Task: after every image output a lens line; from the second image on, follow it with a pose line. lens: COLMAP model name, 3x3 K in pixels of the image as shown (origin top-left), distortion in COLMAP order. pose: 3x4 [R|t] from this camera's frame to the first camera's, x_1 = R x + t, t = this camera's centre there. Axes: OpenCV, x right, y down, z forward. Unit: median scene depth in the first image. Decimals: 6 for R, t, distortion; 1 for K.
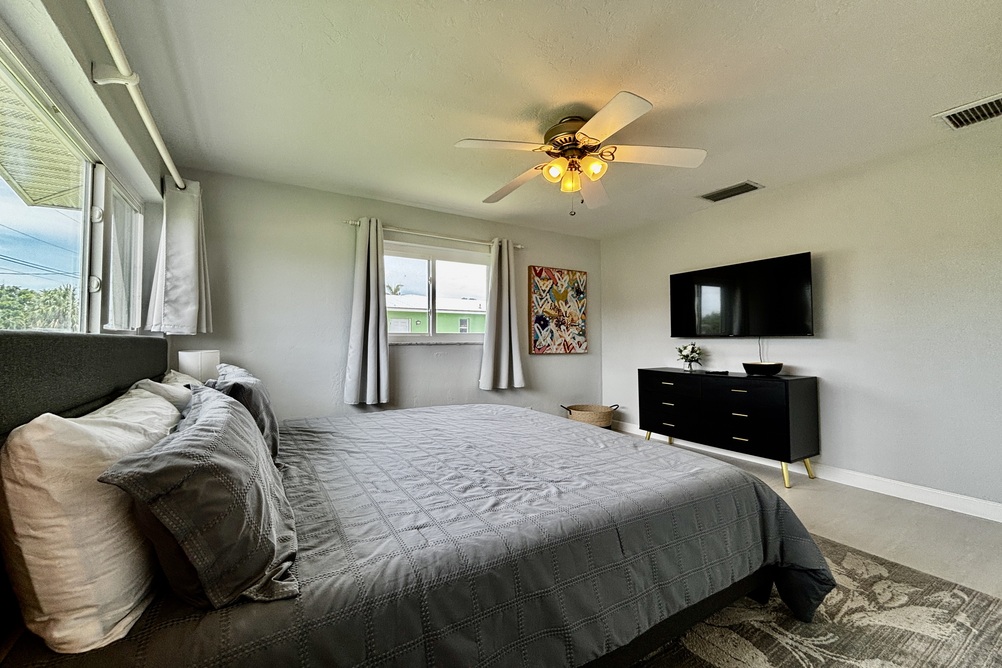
lens RADIAL K [[409.7, 0, 494.2], [0, 409.7, 335.7], [0, 0, 1]] dist [0.003787, -0.000449]
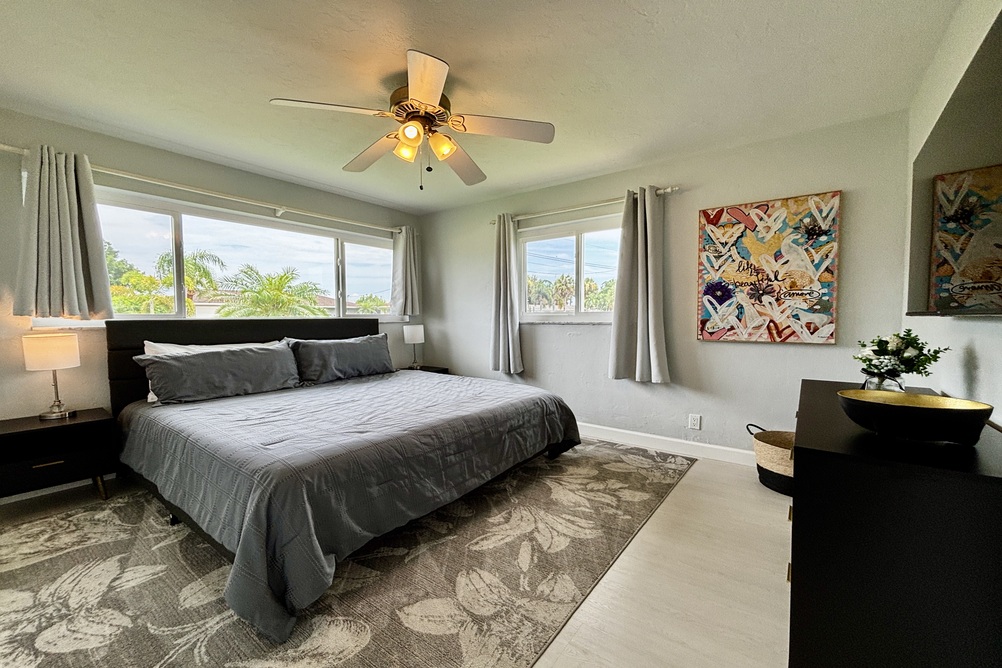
lens RADIAL K [[409.7, 0, 494.2], [0, 409.7, 335.7], [0, 0, 1]] dist [0.003787, -0.000449]
pose [[0.369662, 0.044133, -0.928117, 0.585223], [0.014596, 0.998472, 0.053292, -0.004504], [0.929052, -0.033246, 0.368453, 0.409367]]
